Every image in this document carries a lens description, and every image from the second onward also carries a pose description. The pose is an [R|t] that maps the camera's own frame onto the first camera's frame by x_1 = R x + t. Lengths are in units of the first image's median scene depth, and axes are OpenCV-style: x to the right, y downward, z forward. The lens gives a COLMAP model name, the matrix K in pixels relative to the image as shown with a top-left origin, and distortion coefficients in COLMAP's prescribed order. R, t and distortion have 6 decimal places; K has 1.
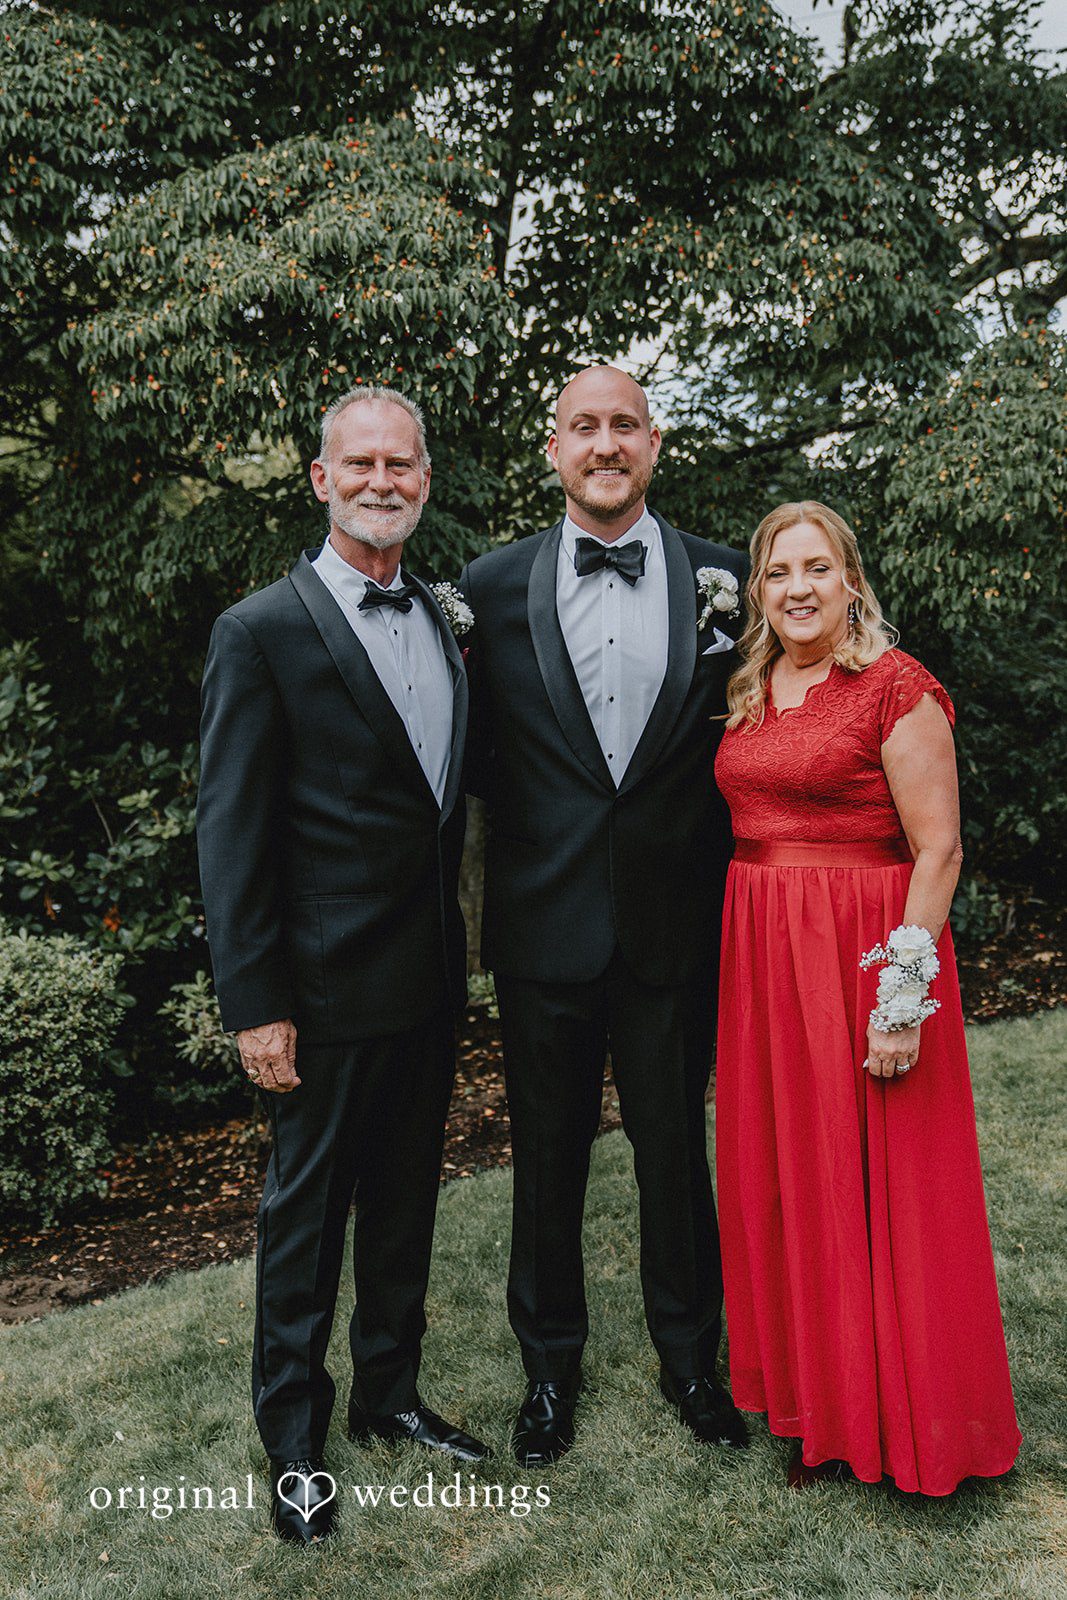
lens RADIAL K [[1984.1, 0, 519.8], [0, 1984.1, 816.0], [0, 0, 1]] dist [0.002594, 0.701190]
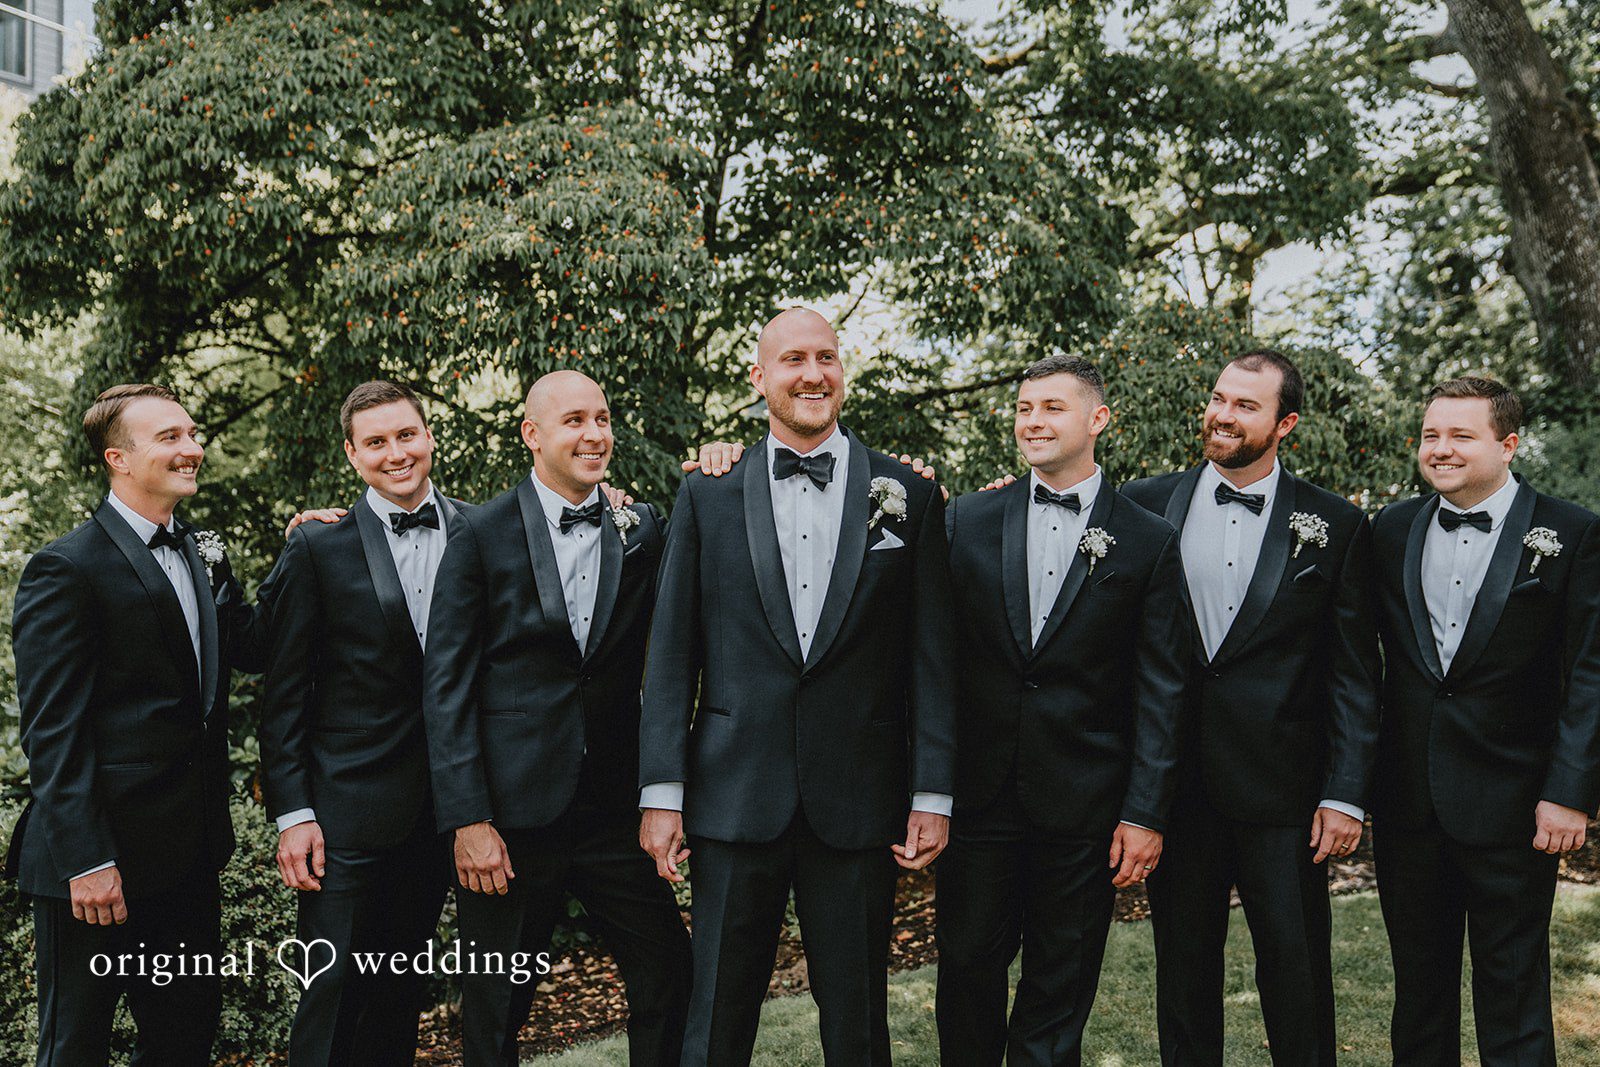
lens RADIAL K [[2083.1, 0, 797.9], [0, 2083.1, 554.7], [0, 0, 1]] dist [0.081359, 0.523060]
pose [[0.998601, 0.039643, 0.034984, 0.006699], [-0.036168, 0.994827, -0.094927, 0.024669], [-0.038566, 0.093529, 0.994869, -0.195645]]
